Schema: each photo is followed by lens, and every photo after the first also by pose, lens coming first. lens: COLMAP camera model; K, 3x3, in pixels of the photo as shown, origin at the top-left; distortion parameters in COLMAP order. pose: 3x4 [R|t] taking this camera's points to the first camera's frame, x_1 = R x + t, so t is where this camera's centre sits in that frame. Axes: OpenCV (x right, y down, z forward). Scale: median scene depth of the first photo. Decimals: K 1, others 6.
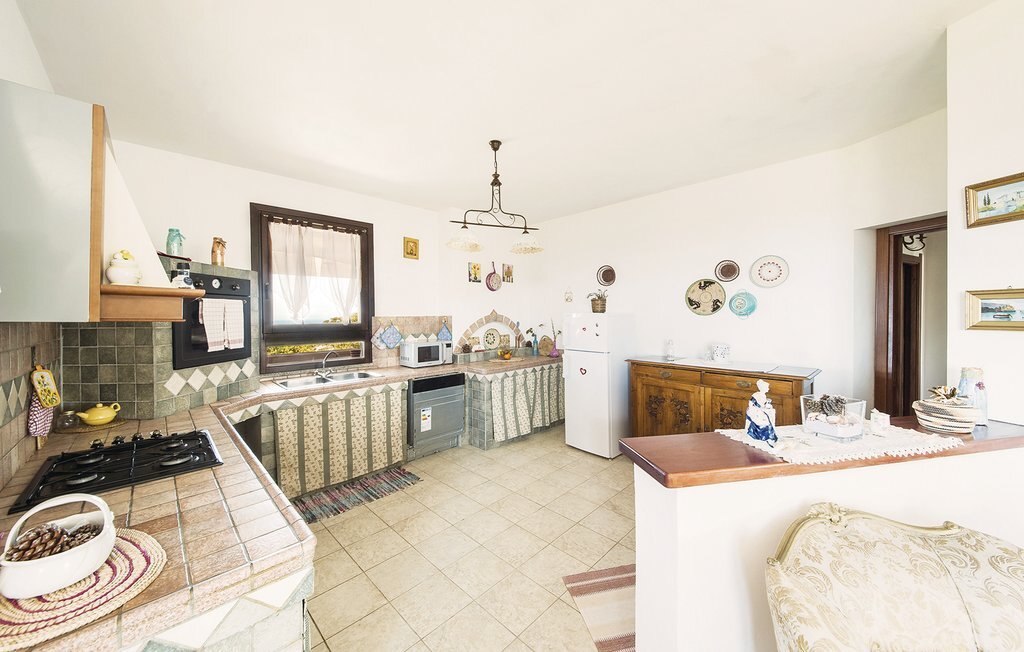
lens RADIAL K [[358.6, 0, 528.6], [0, 358.6, 317.7], [0, 0, 1]] dist [0.000679, -0.000184]
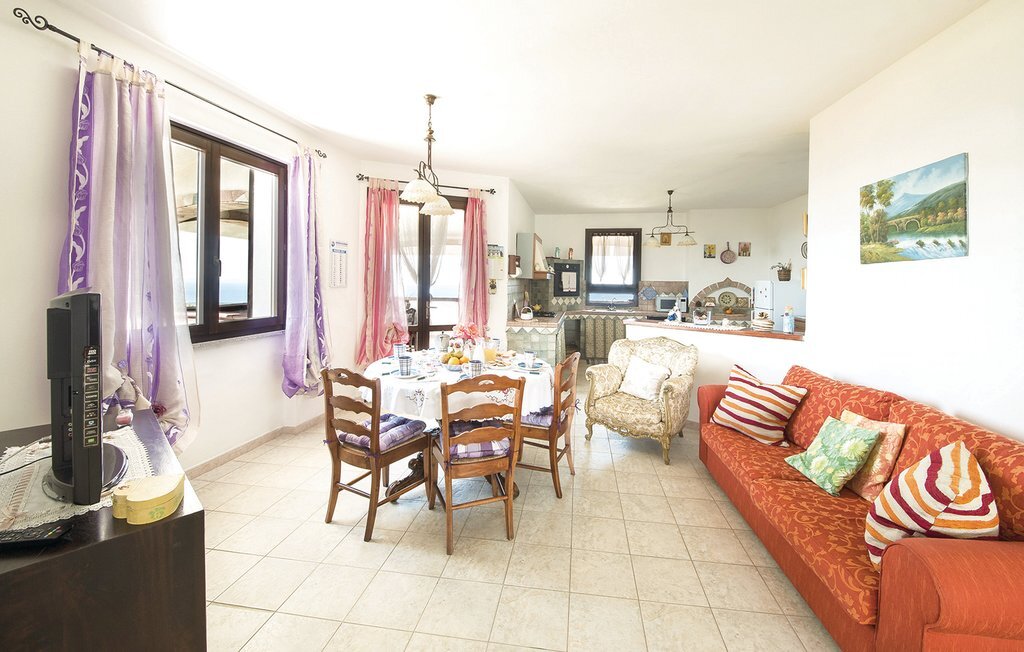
lens RADIAL K [[428.1, 0, 517.8], [0, 428.1, 286.1], [0, 0, 1]] dist [-0.000091, -0.000024]
pose [[0.563874, 0.026045, -0.825450, 1.352253], [-0.027809, 0.999535, 0.012540, 0.018607], [0.825392, 0.015884, 0.564336, -0.957781]]
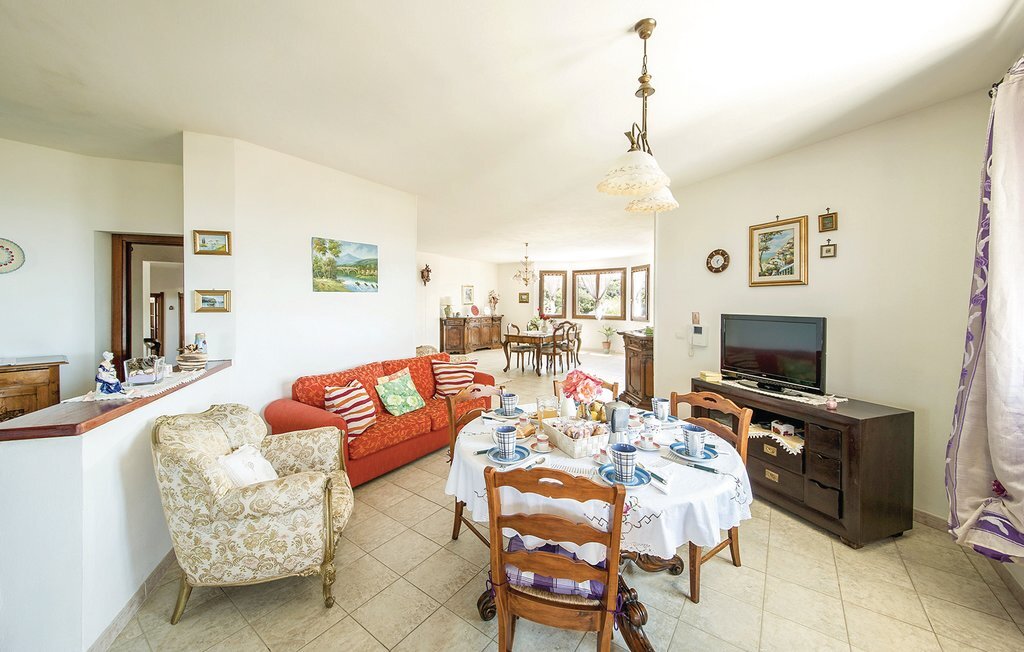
lens RADIAL K [[385.2, 0, 508.5], [0, 385.2, 304.4], [0, 0, 1]] dist [-0.000347, -0.000087]
pose [[-0.131281, 0.001154, 0.991345, -0.483406], [0.008683, 0.999962, -0.000014, 0.004592], [-0.991307, 0.008606, -0.131286, -0.152367]]
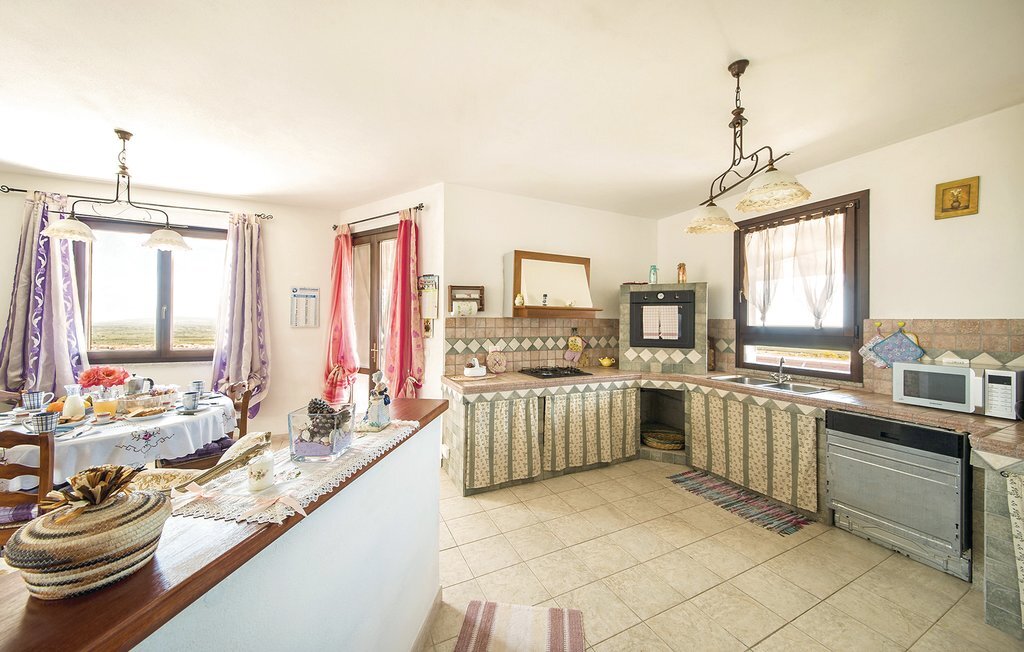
lens RADIAL K [[365.4, 0, 500.6], [0, 365.4, 321.9], [0, 0, 1]] dist [0.000155, -0.000089]
pose [[-0.399763, 0.005660, -0.916601, 0.735174], [-0.014530, 0.999816, 0.012512, 0.005462], [0.916503, 0.018320, -0.399607, 0.870919]]
